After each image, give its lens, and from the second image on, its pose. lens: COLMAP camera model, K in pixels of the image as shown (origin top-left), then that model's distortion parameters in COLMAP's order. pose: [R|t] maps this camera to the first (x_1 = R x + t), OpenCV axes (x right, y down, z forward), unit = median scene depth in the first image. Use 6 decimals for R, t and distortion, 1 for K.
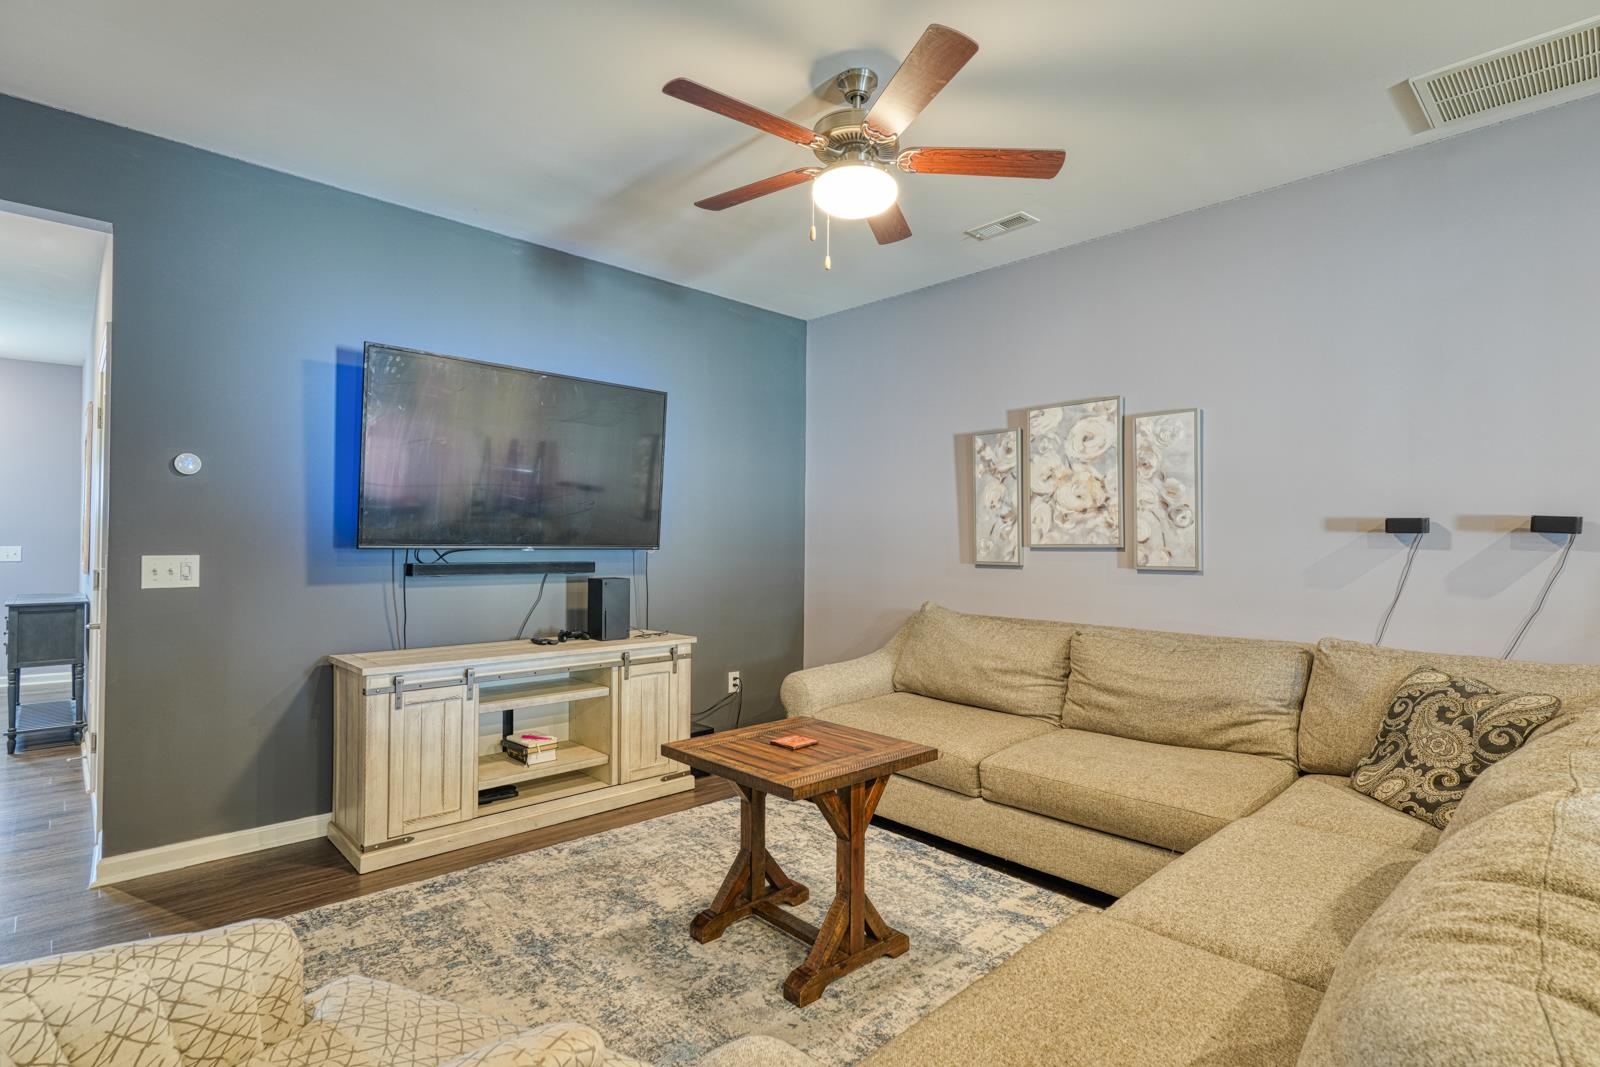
lens RADIAL K [[788.7, 0, 804.5], [0, 788.7, 531.3], [0, 0, 1]] dist [0.002113, 0.000091]
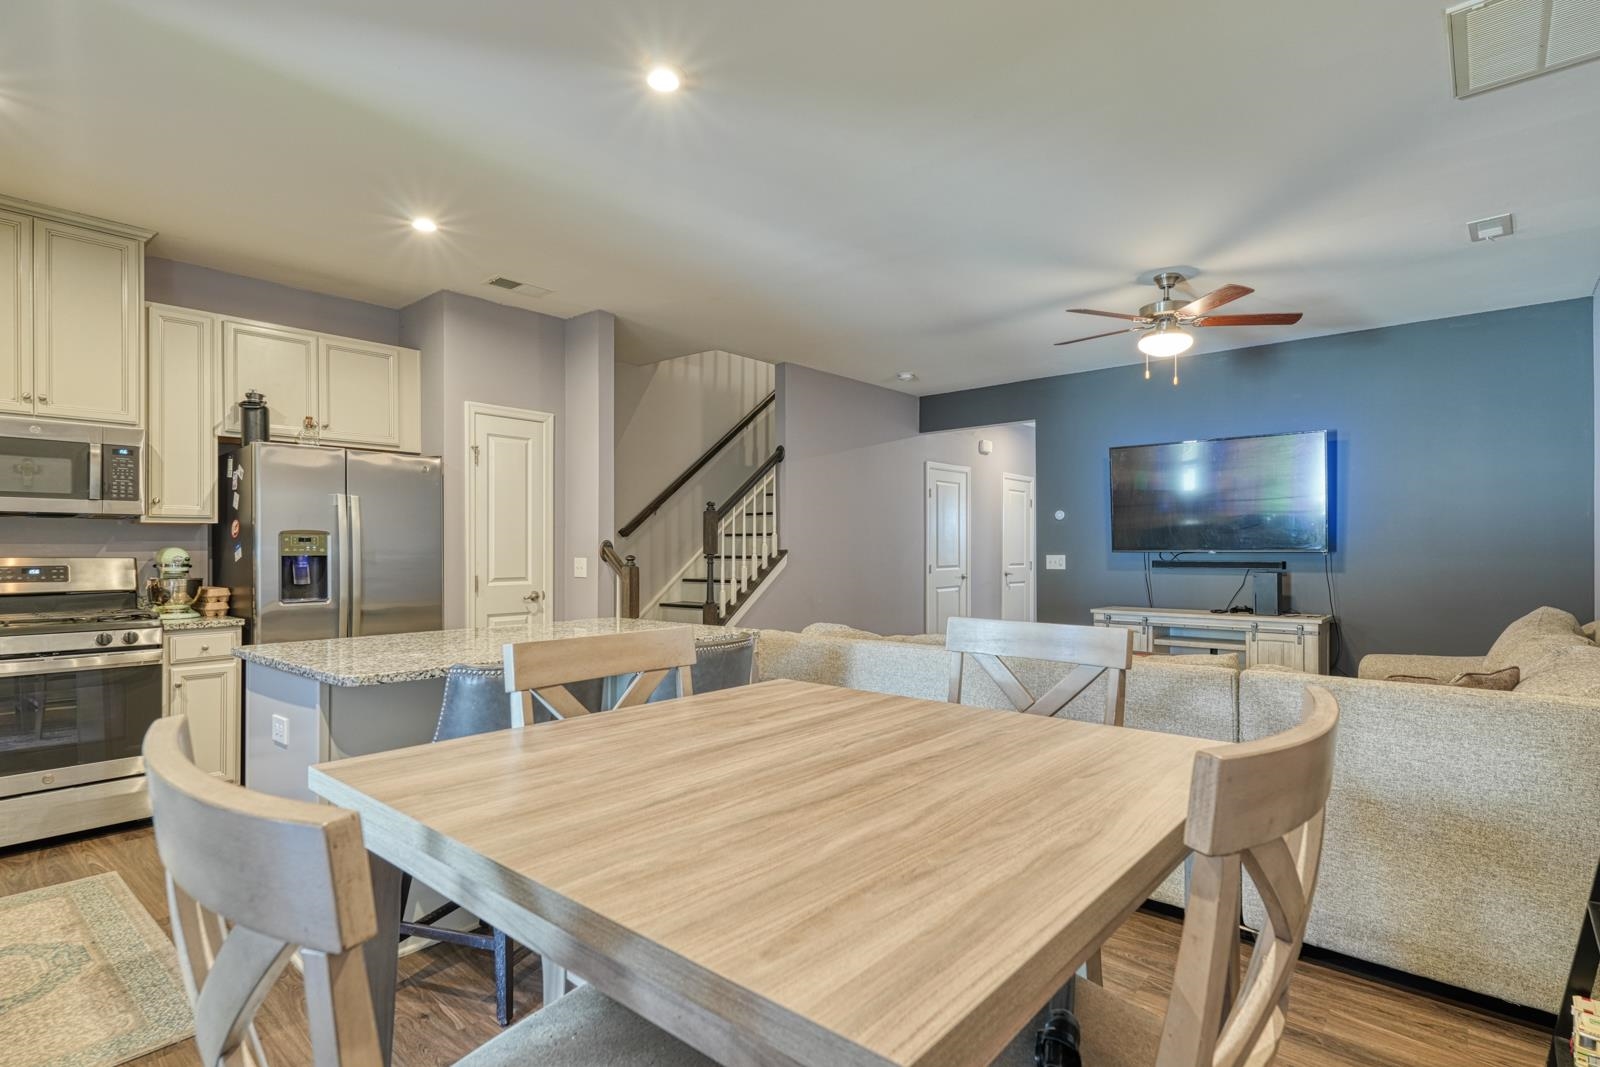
lens RADIAL K [[788.7, 0, 793.7], [0, 788.7, 546.5], [0, 0, 1]] dist [0.002113, 0.000091]
pose [[0.086025, -0.010861, -0.996234, 1.210456], [0.018372, 0.999788, -0.009313, 0.010589], [0.996124, -0.017502, 0.086206, 0.027311]]
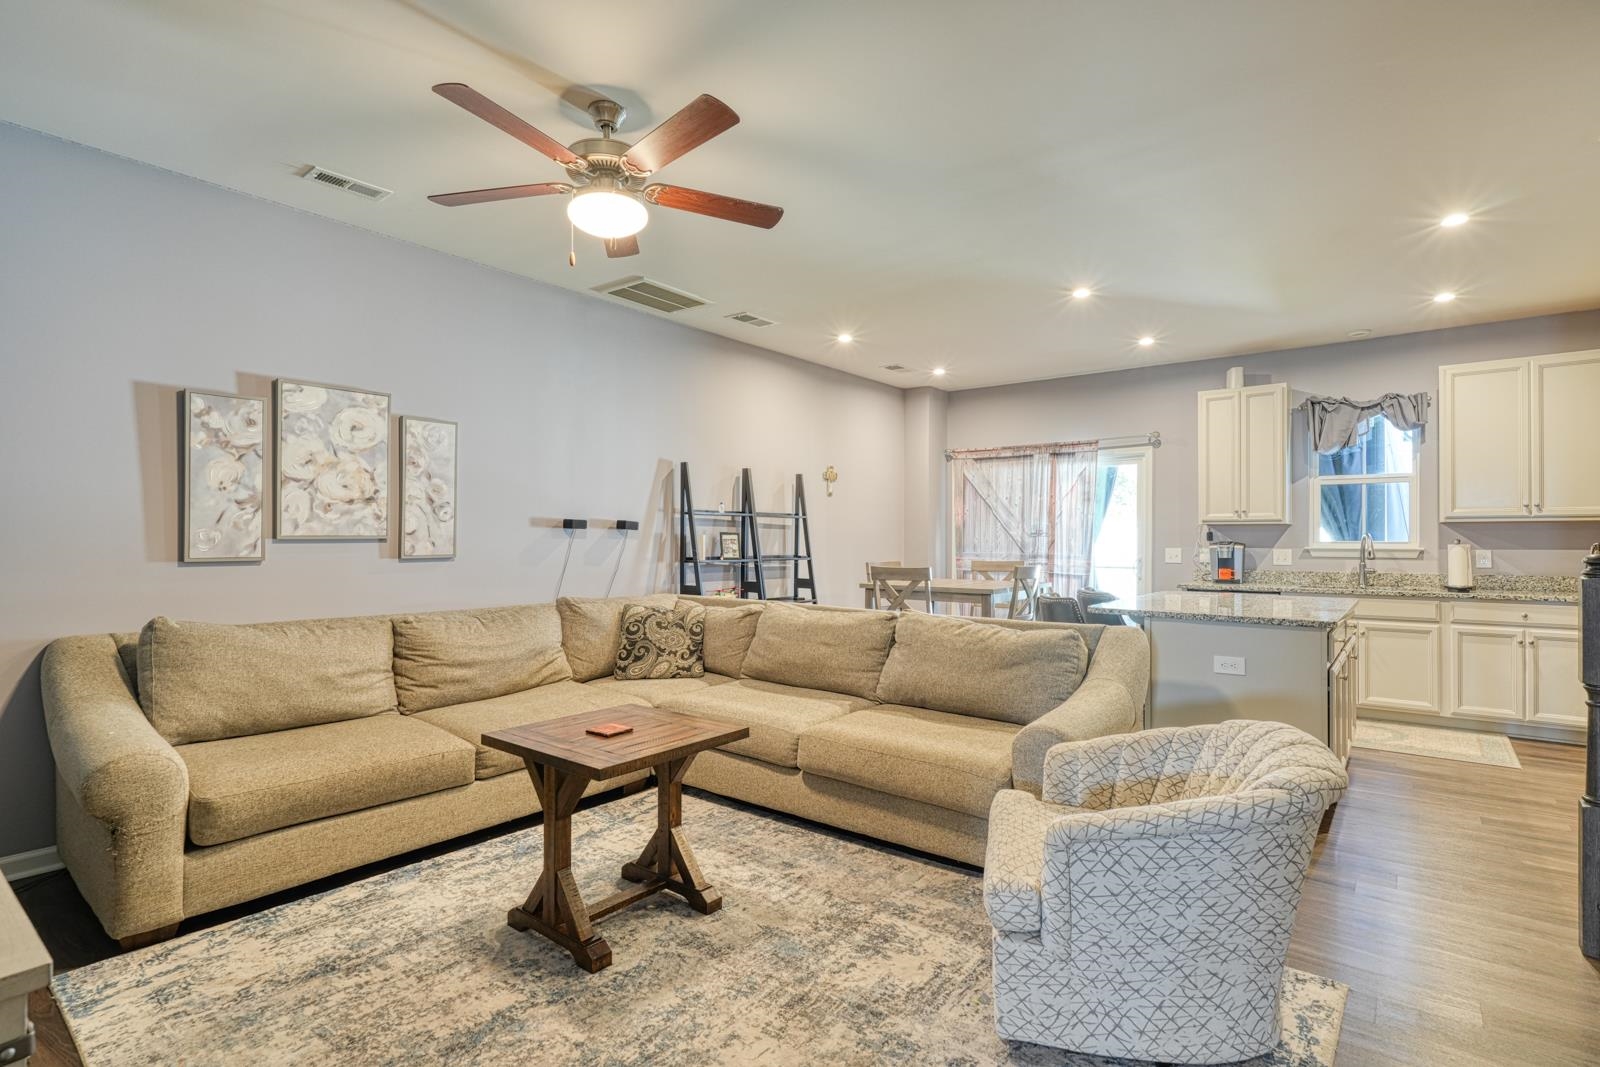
lens RADIAL K [[788.7, 0, 802.7], [0, 788.7, 531.8], [0, 0, 1]] dist [0.002113, 0.000091]
pose [[-0.148237, 0.000402, 0.988952, -0.748665], [-0.019568, 0.999803, -0.003340, 0.004316], [-0.988758, -0.019847, -0.148200, 0.633072]]
